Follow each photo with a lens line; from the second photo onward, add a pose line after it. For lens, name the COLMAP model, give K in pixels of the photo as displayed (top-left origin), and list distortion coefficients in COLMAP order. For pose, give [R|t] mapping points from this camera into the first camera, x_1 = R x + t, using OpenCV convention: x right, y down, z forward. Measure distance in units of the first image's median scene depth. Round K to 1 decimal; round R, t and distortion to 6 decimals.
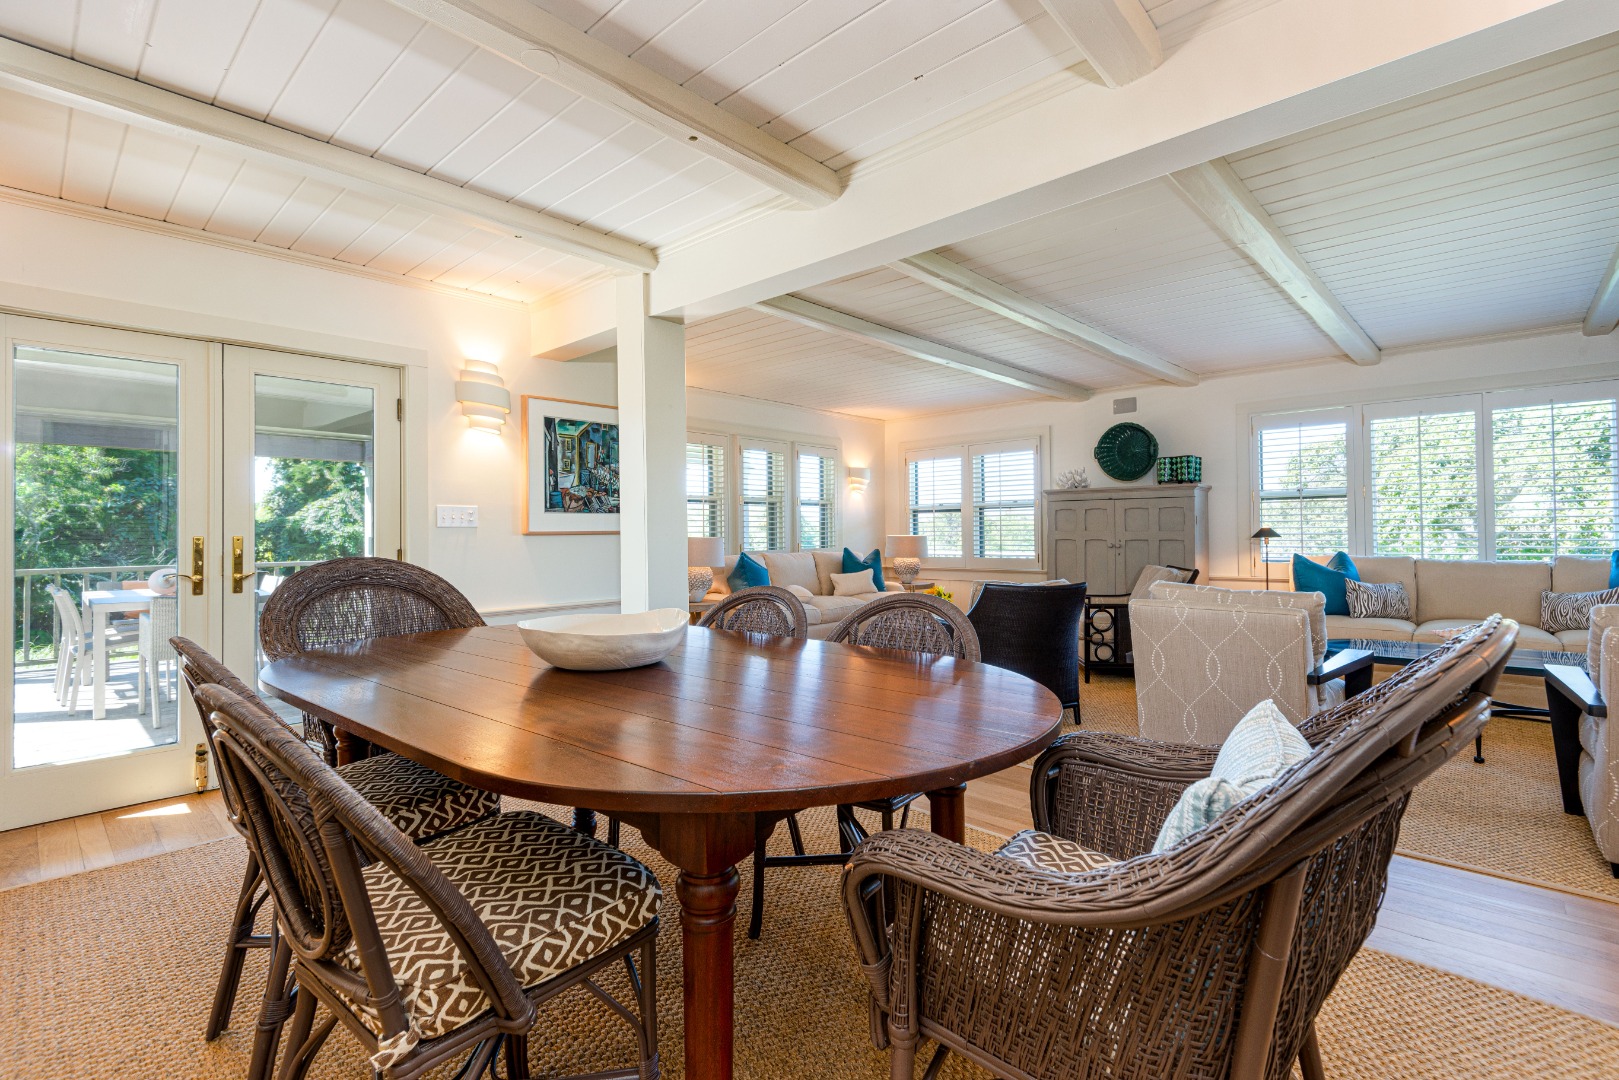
lens RADIAL K [[735.3, 0, 812.7], [0, 735.3, 531.3], [0, 0, 1]] dist [0.018270, -0.007680]
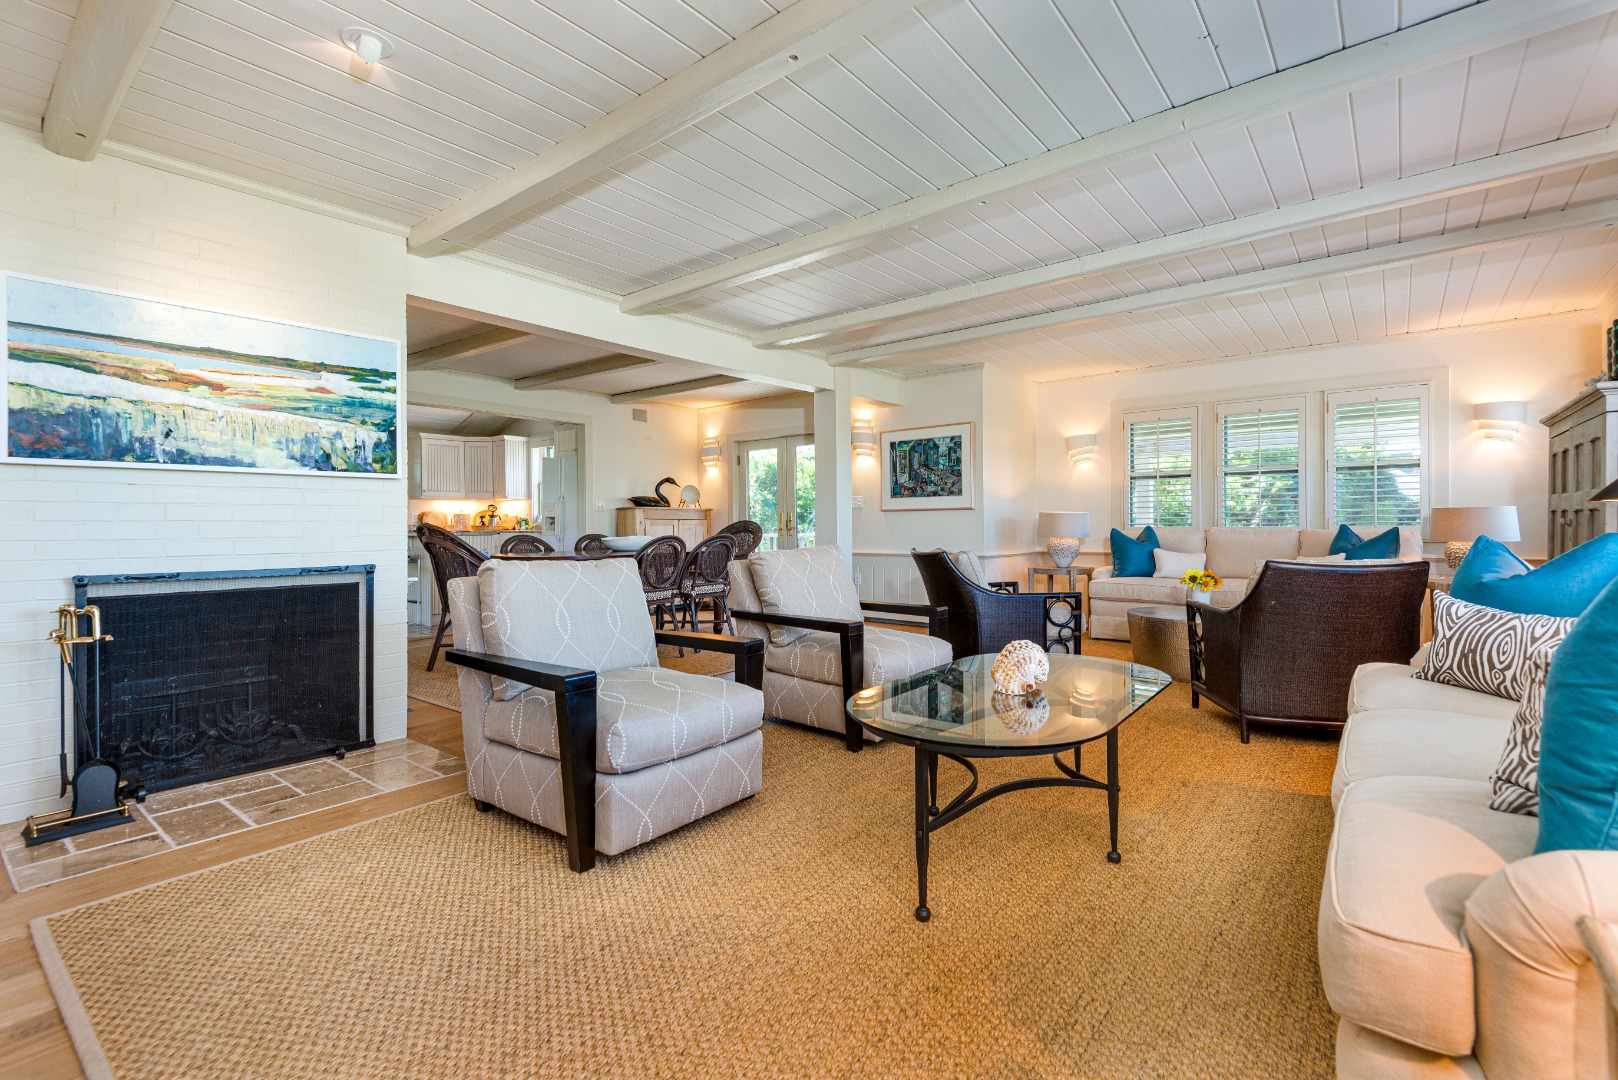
lens RADIAL K [[734.9, 0, 809.8], [0, 734.9, 528.4], [0, 0, 1]] dist [0.018270, -0.007680]
pose [[0.075988, 0.012425, -0.997031, 1.274654], [0.009328, 0.999870, 0.013171, 0.019295], [0.997065, -0.010301, 0.075863, 0.662885]]
